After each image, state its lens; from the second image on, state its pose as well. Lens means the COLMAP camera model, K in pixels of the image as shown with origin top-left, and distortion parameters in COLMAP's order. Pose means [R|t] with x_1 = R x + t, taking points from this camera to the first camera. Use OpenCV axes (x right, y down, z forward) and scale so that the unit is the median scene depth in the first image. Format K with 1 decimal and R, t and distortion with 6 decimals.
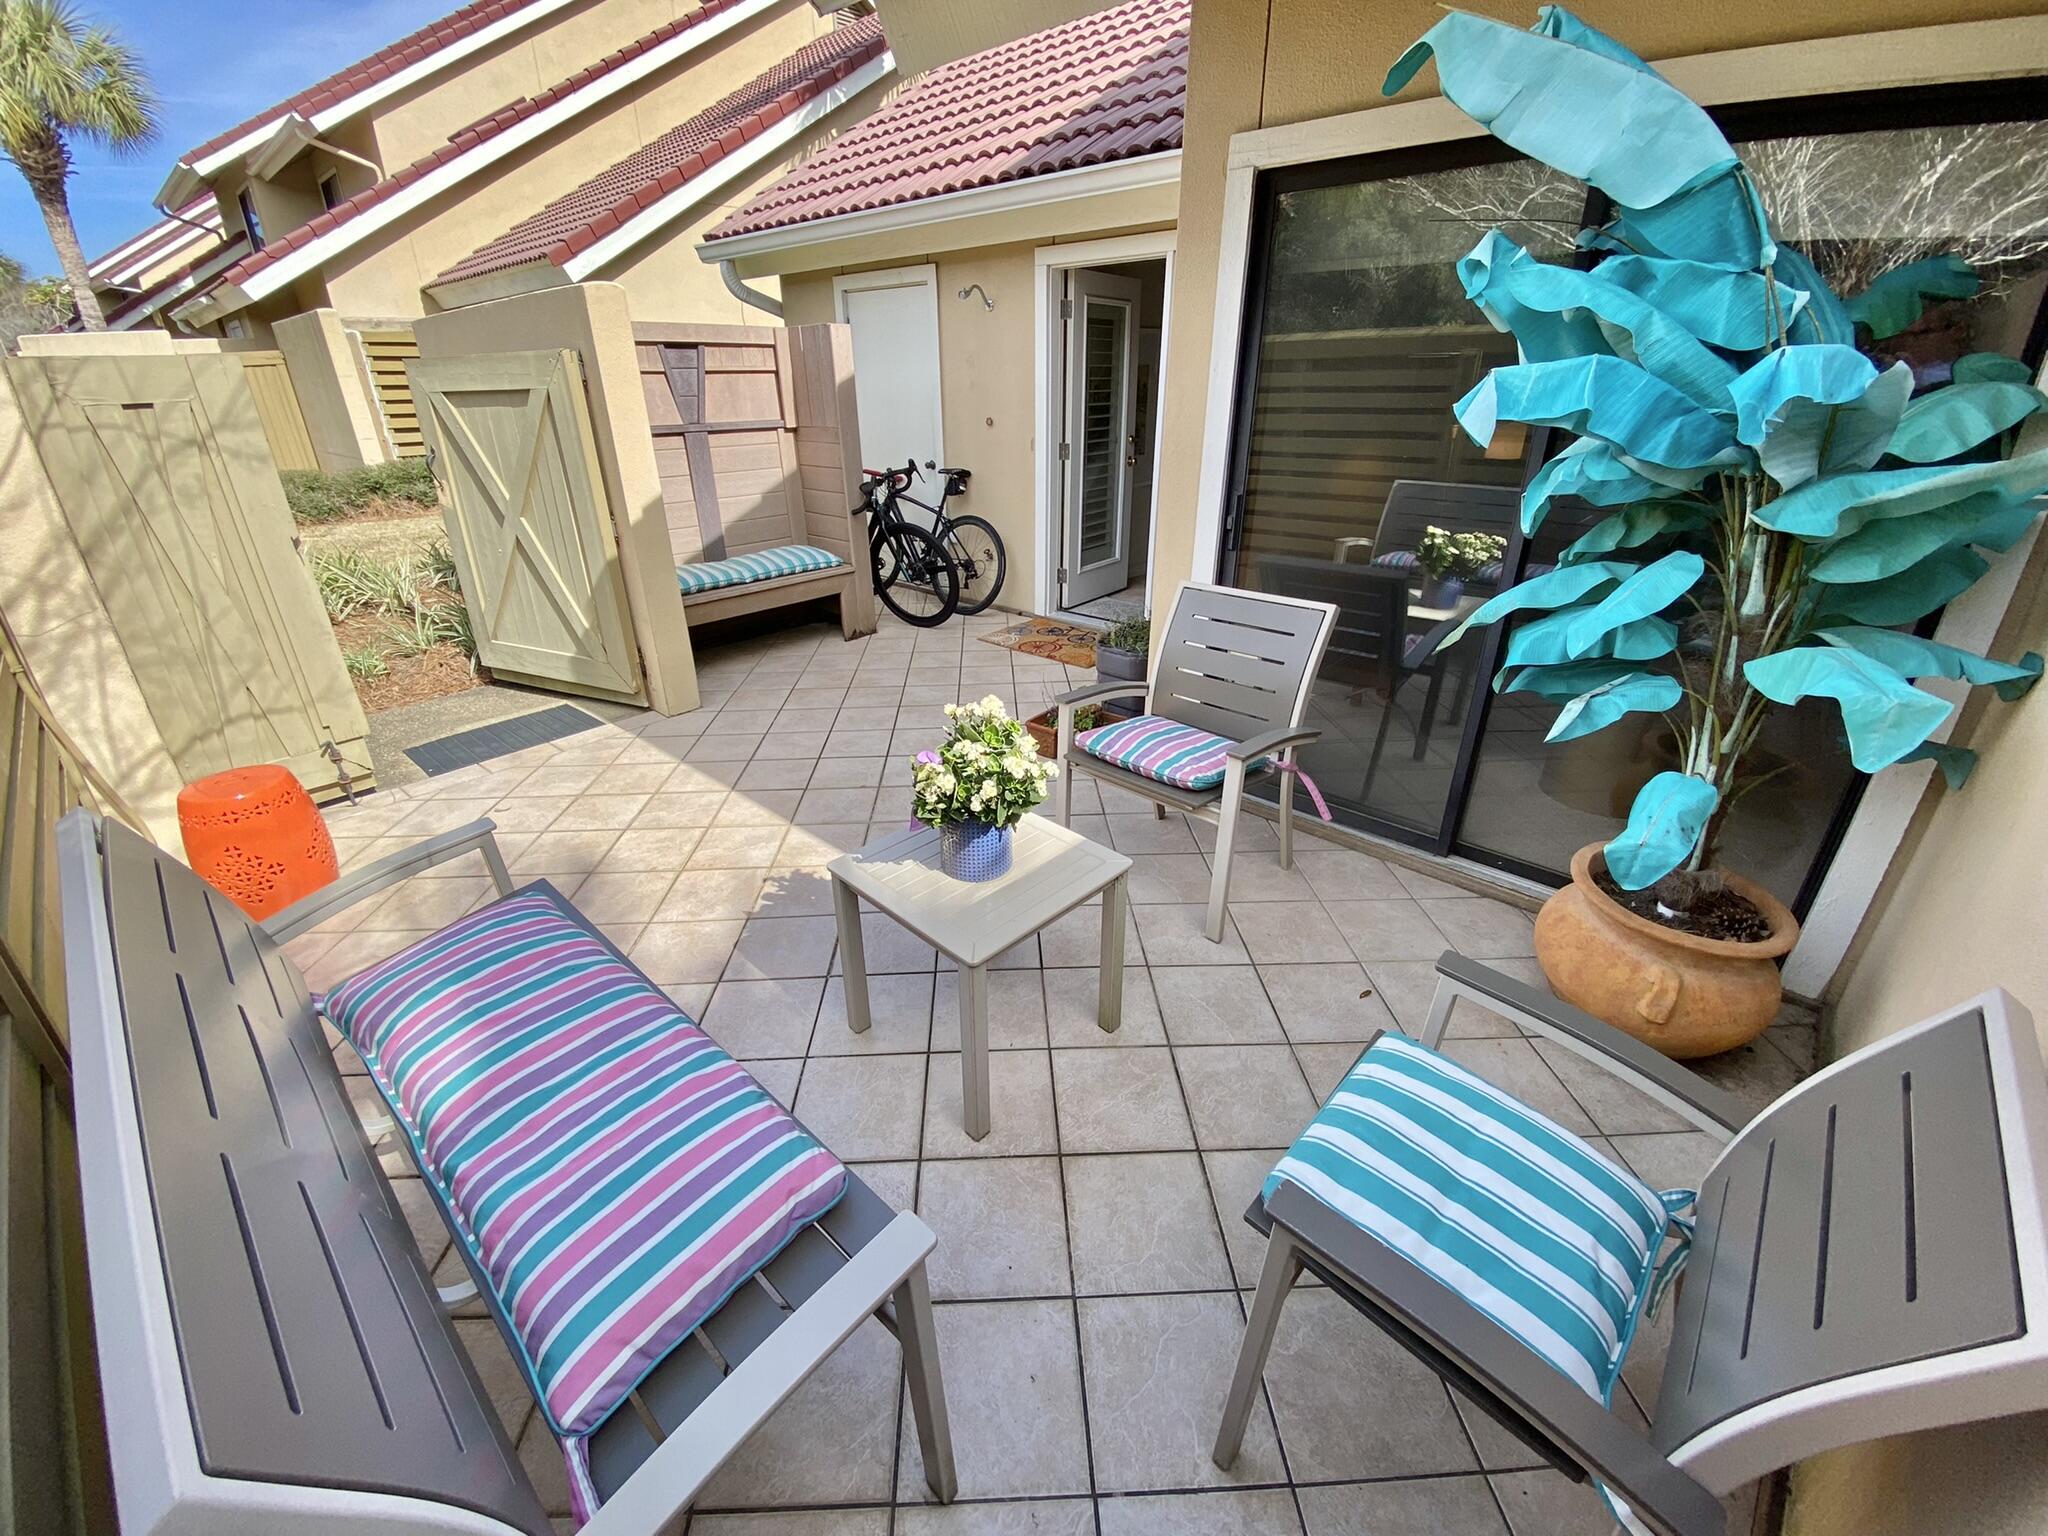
lens RADIAL K [[835.3, 0, 1014.4], [0, 835.3, 775.3], [0, 0, 1]] dist [-0.001639, -0.002280]
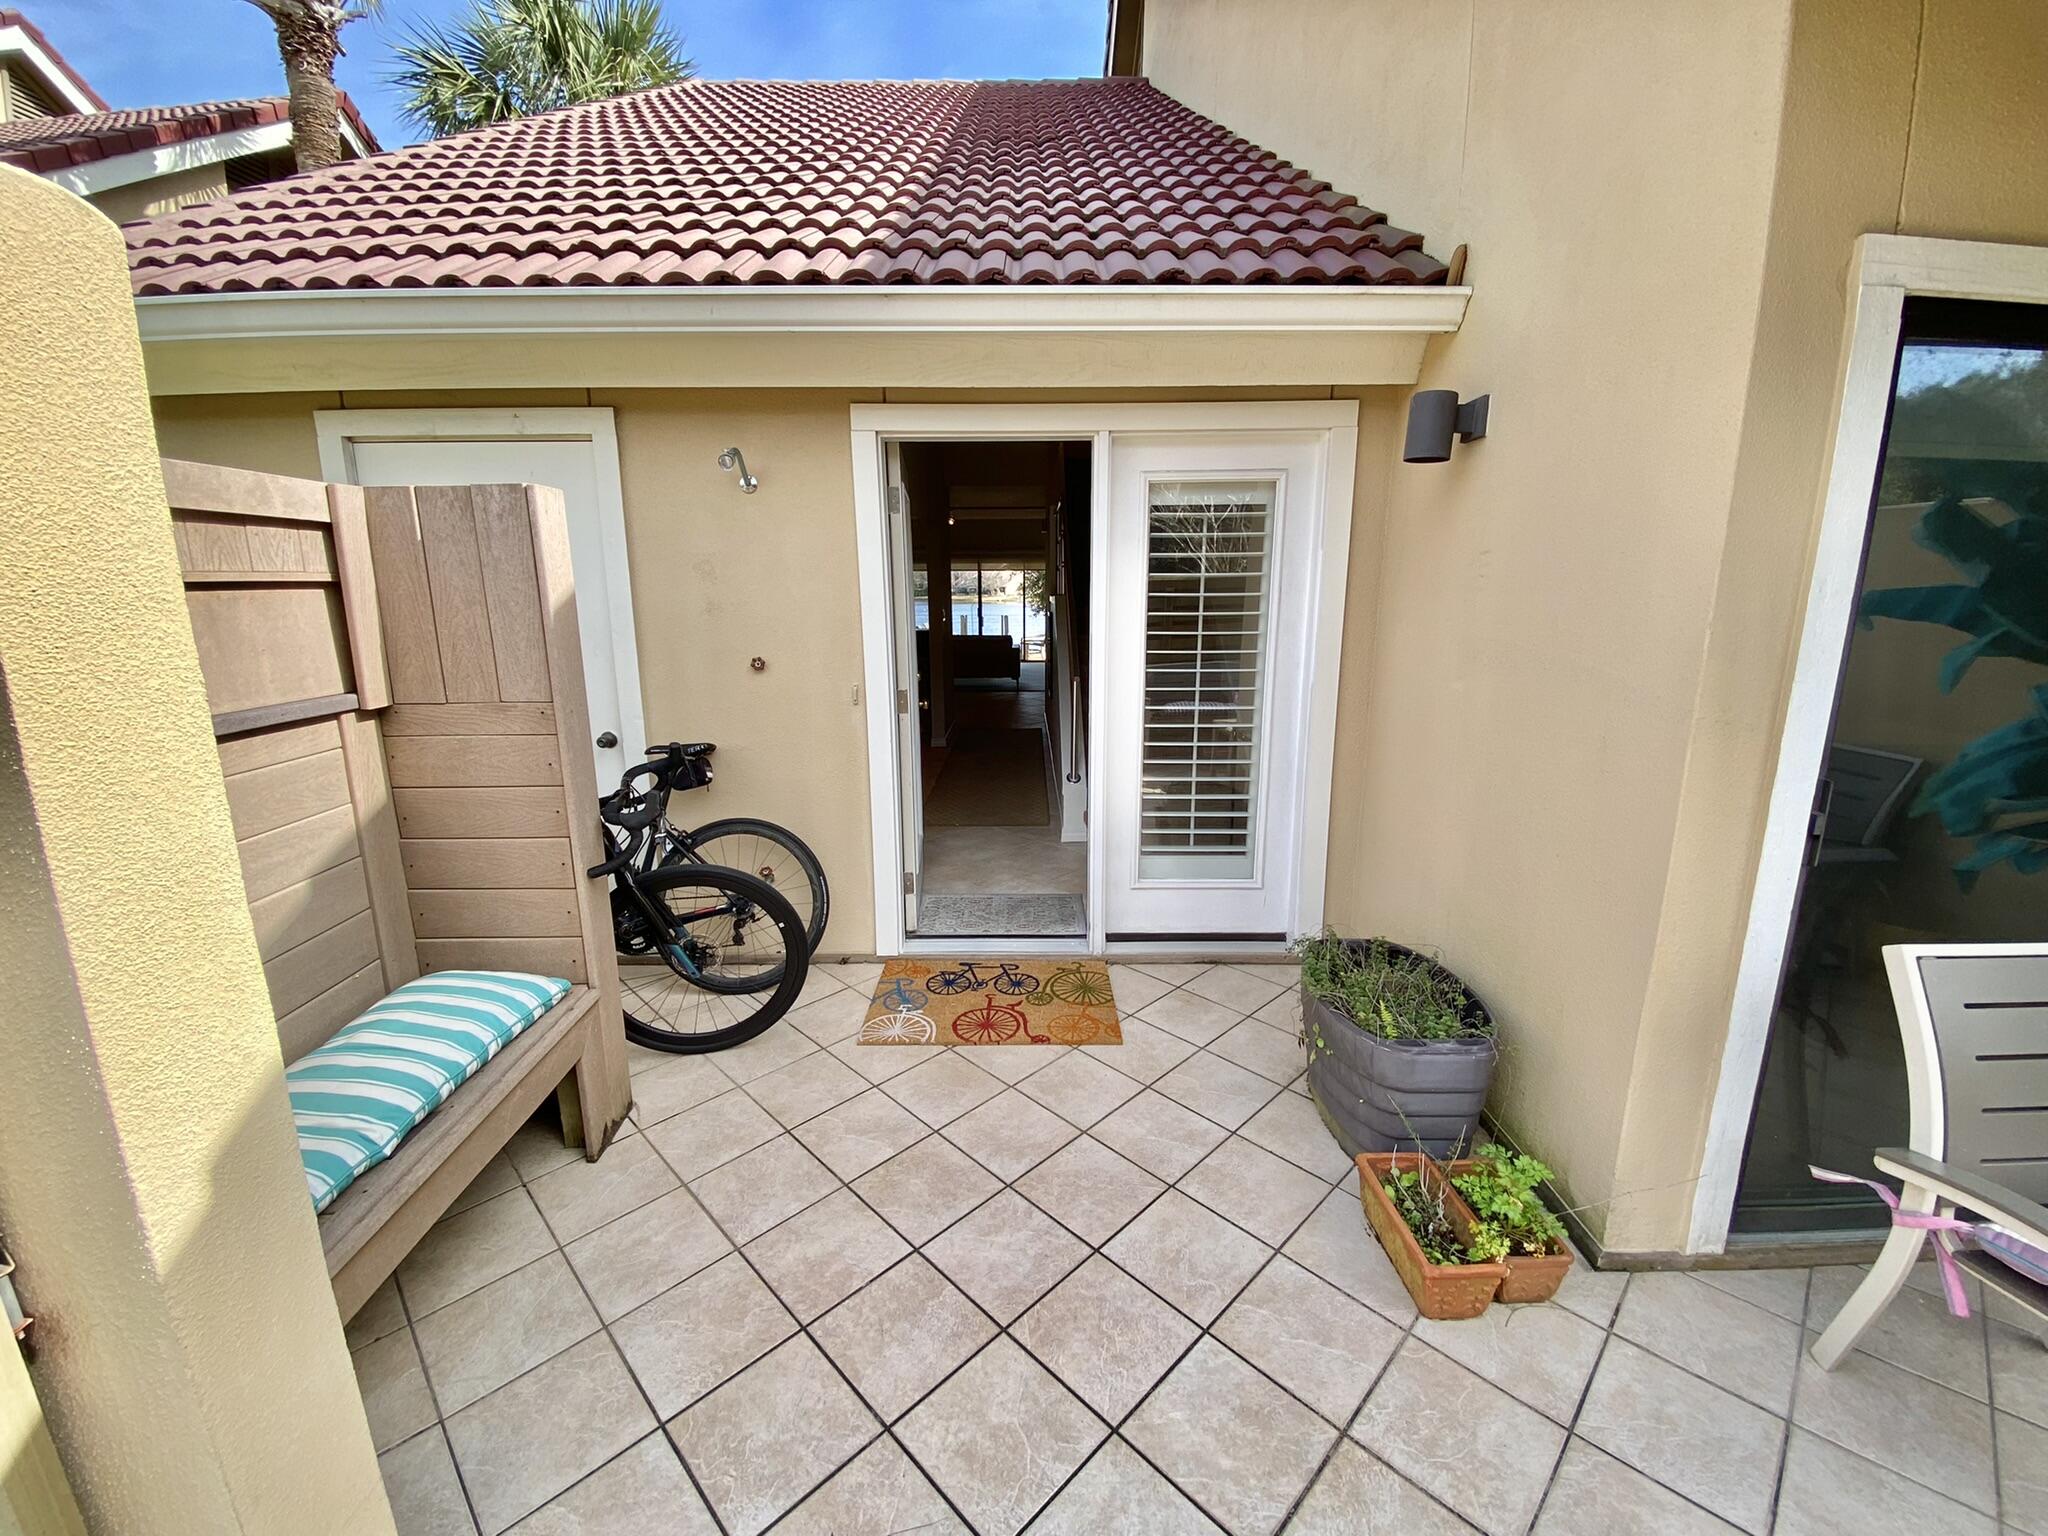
lens RADIAL K [[835.3, 0, 1024.3], [0, 835.3, 755.5], [0, 0, 1]] dist [-0.001639, -0.002280]
pose [[0.723956, -0.135354, 0.676438, -0.313503], [0.297881, 0.945770, -0.129560, -0.243666], [-0.622218, 0.295294, 0.725015, 0.504675]]
